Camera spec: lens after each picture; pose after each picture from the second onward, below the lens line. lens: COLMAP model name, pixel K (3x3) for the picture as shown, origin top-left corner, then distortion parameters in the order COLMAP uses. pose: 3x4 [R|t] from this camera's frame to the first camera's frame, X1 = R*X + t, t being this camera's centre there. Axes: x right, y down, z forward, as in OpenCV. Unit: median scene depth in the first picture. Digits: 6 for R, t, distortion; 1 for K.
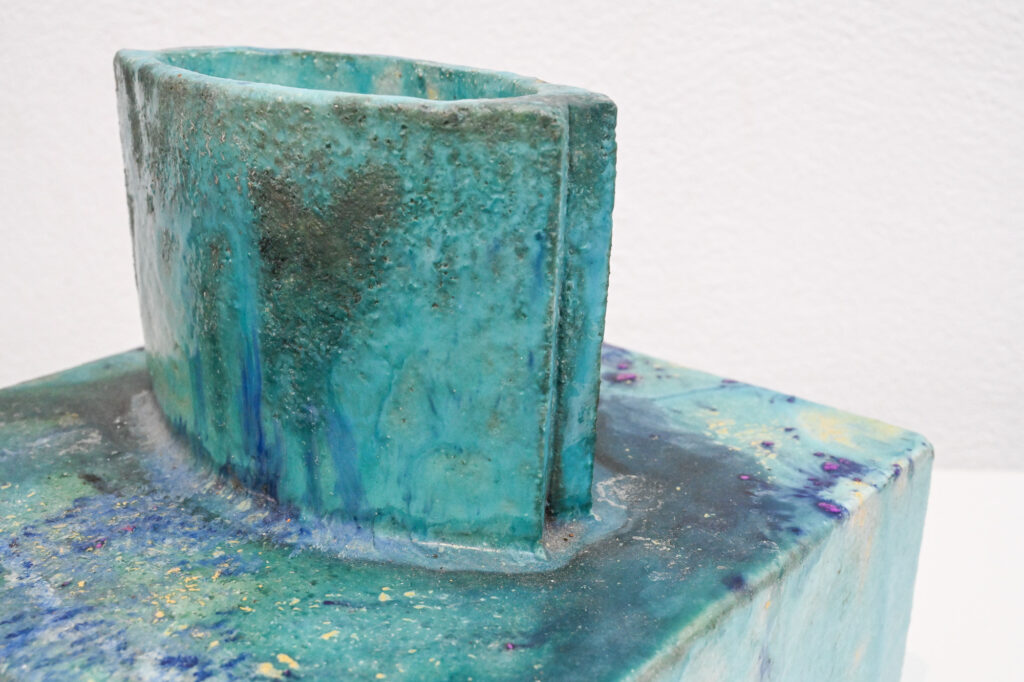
lens RADIAL K [[1226.9, 0, 498.3], [0, 1226.9, 342.7], [0, 0, 1]] dist [-0.007340, 0.000000]
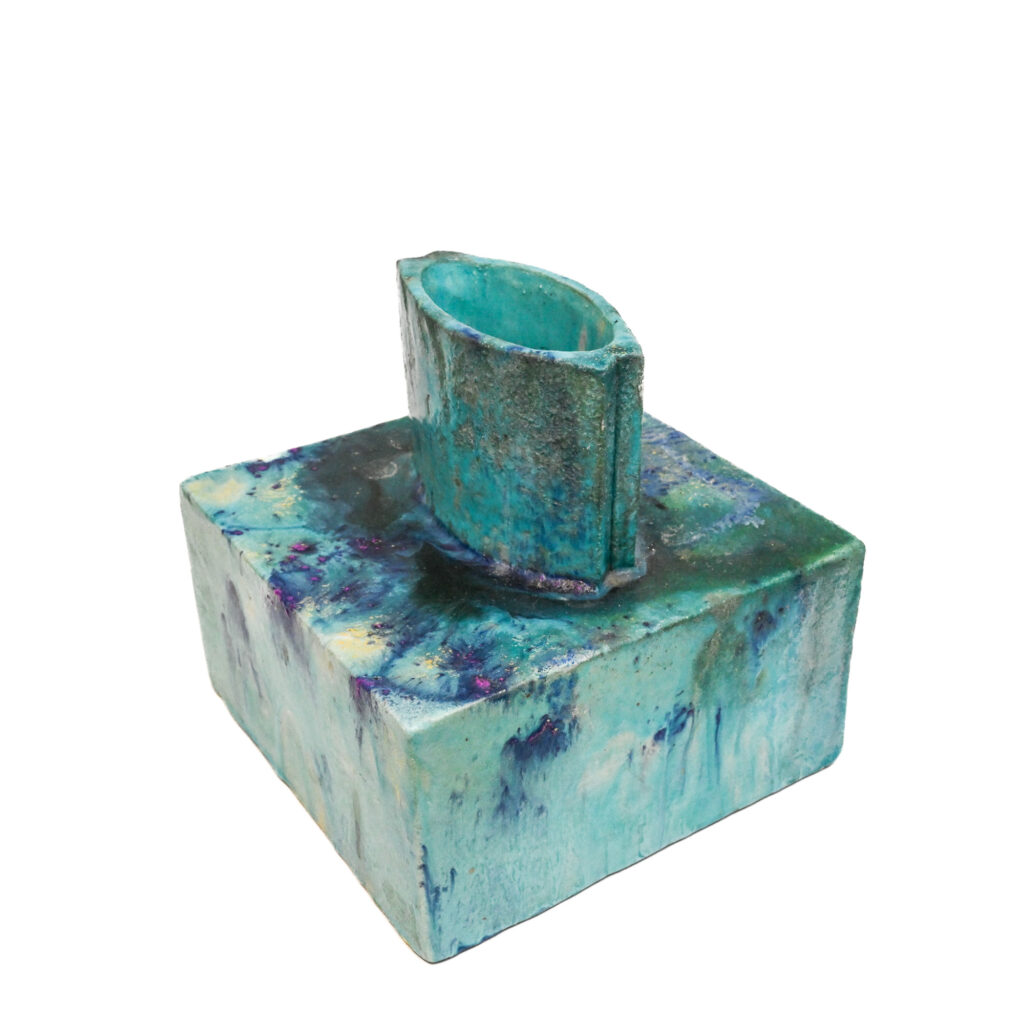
lens RADIAL K [[1369.0, 0, 560.8], [0, 1369.0, 518.0], [0, 0, 1]] dist [0.006871, 0.000000]
pose [[-0.965597, -0.137150, 0.220936, -0.717619], [0.082107, 0.645350, 0.759461, -1.587907], [-0.246741, 0.751474, -0.611887, 2.566839]]
